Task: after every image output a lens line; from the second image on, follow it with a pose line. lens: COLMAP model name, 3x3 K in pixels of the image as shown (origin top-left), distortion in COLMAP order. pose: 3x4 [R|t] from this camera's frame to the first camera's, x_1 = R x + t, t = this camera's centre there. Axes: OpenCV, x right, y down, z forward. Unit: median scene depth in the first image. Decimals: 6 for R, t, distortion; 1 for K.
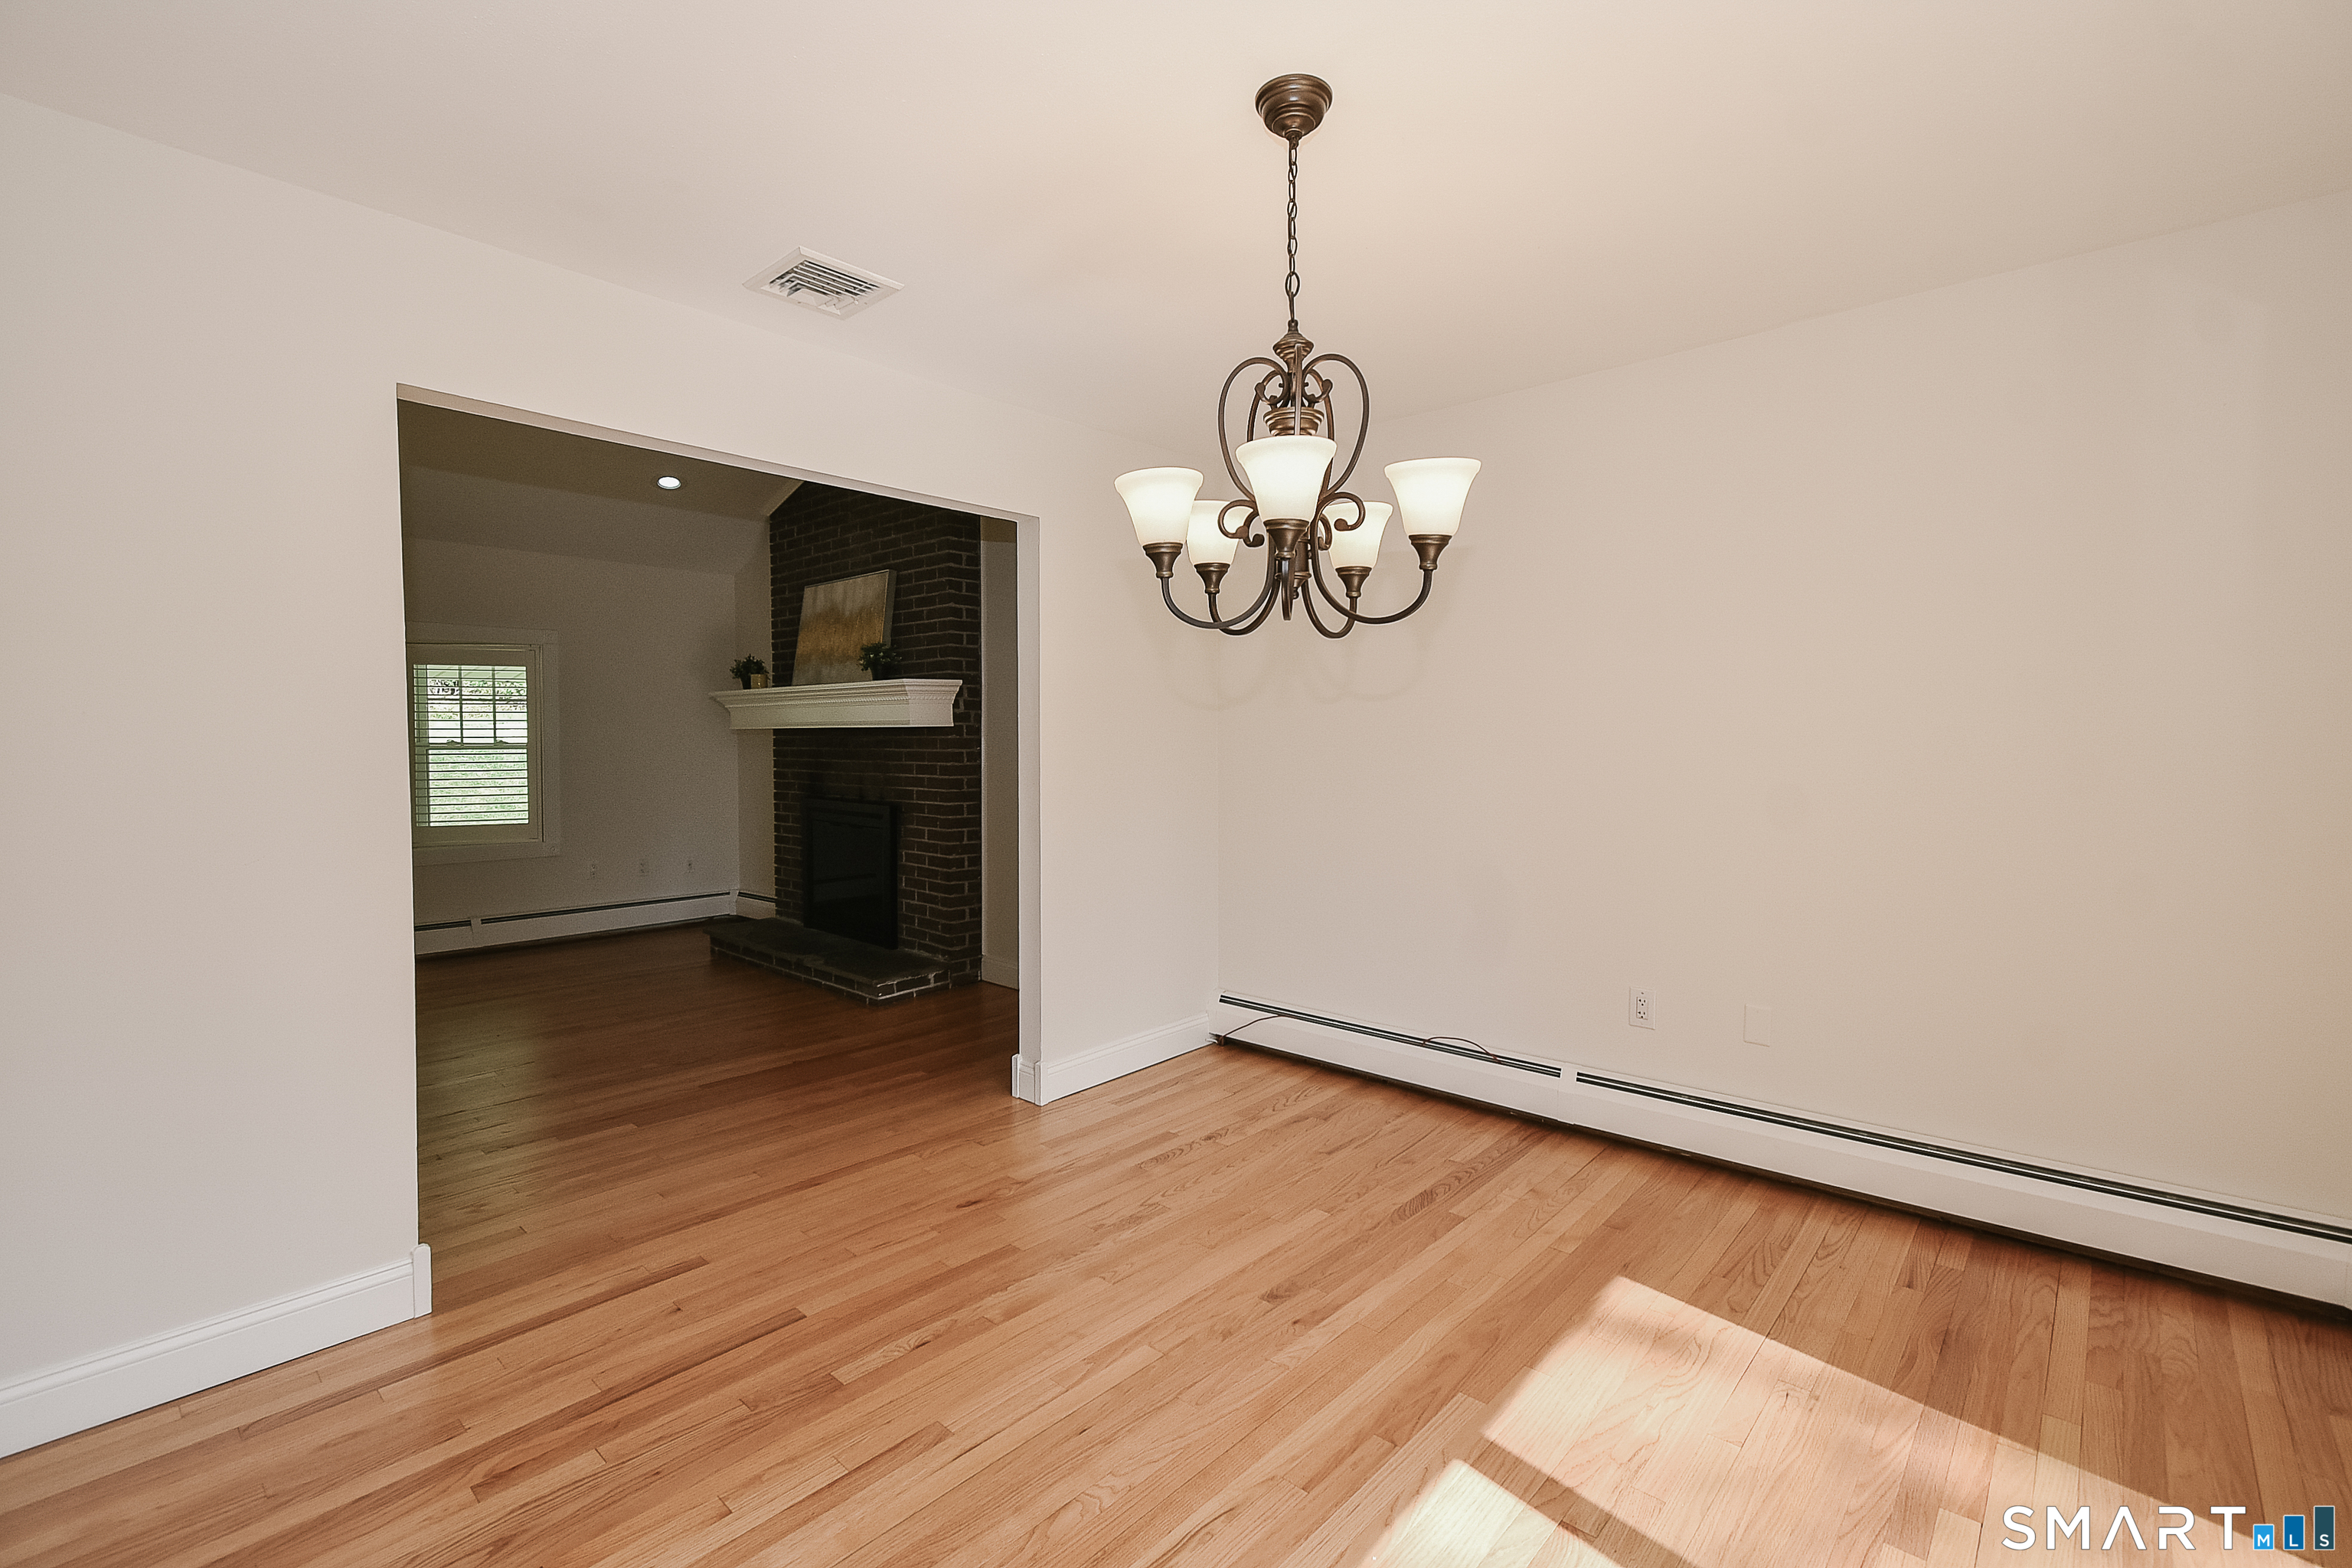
lens RADIAL K [[1049.1, 0, 1172.2], [0, 1049.1, 776.8], [0, 0, 1]] dist [0.011038, -0.004586]
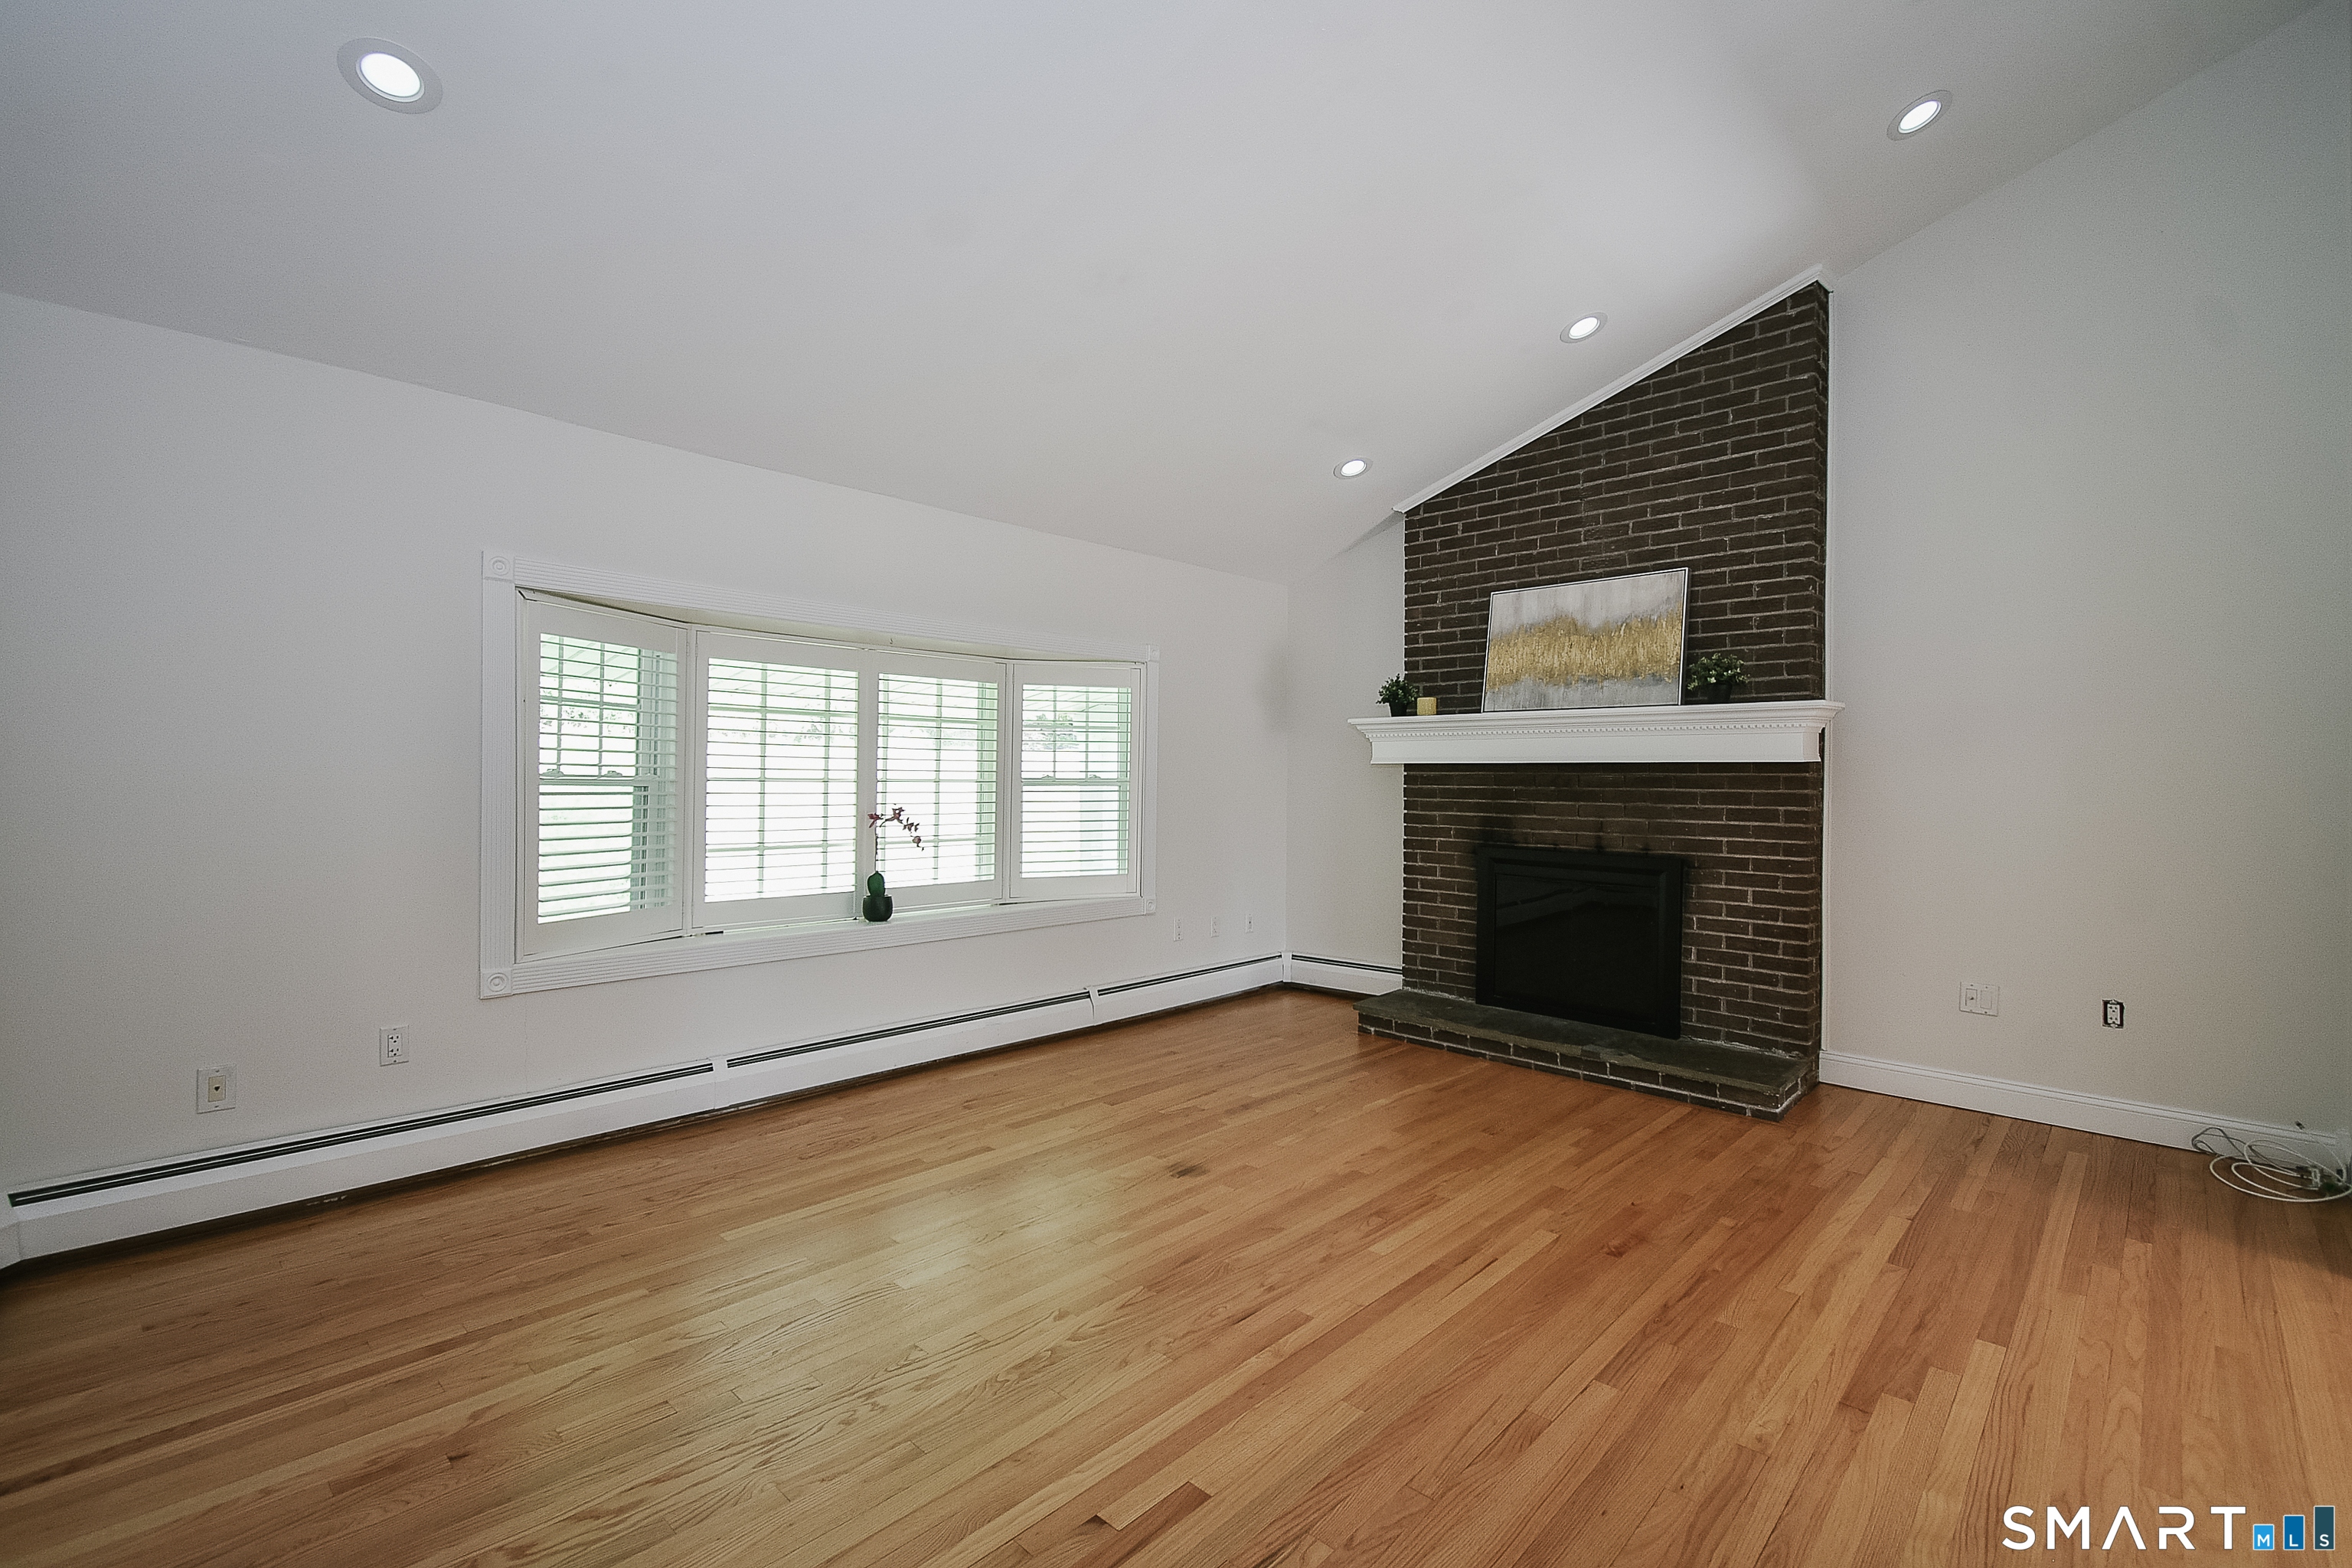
lens RADIAL K [[1049.1, 0, 1175.9], [0, 1049.1, 781.3], [0, 0, 1]] dist [0.011038, -0.004586]
pose [[0.999830, 0.007496, -0.016837, -0.637537], [-0.008038, 0.999442, -0.032406, -0.003186], [0.016585, 0.032536, 0.999333, 0.185095]]
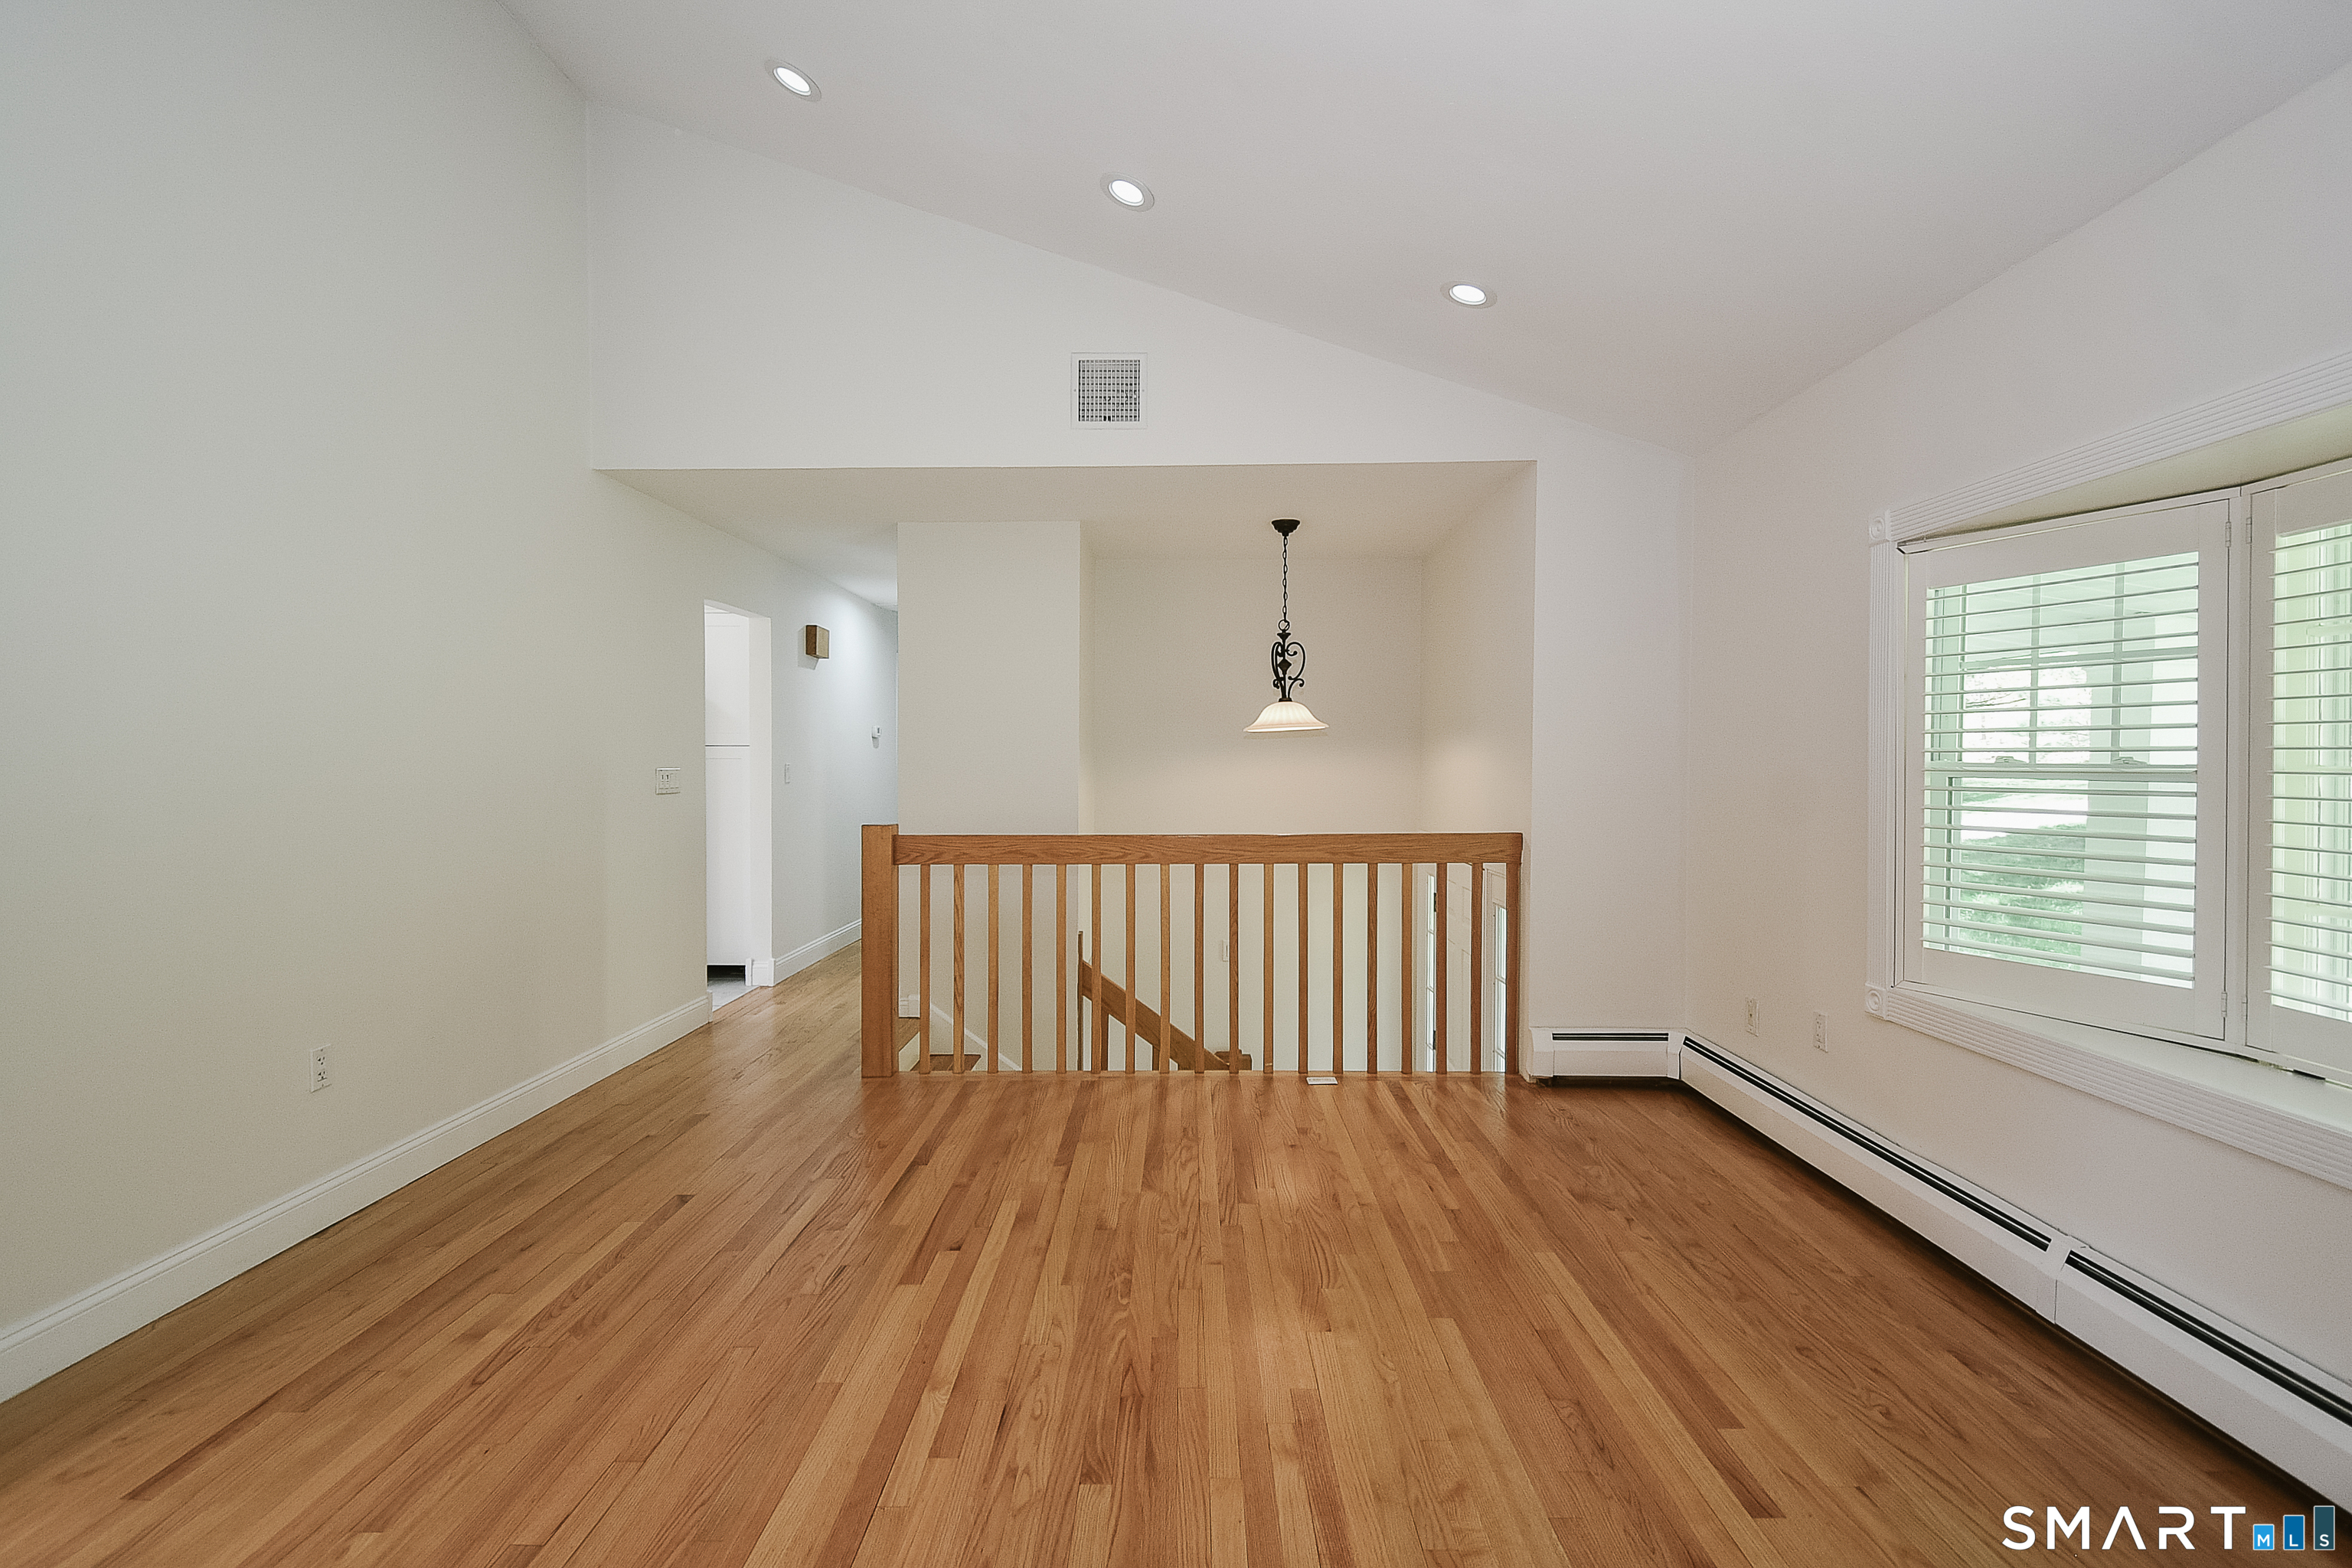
lens RADIAL K [[1049.1, 0, 1164.6], [0, 1049.1, 776.1], [0, 0, 1]] dist [0.011038, -0.004586]
pose [[-0.756473, 0.003510, -0.654015, -0.422590], [-0.023578, 0.999189, 0.032634, -0.026178], [0.653599, 0.040107, -0.755777, 0.927474]]
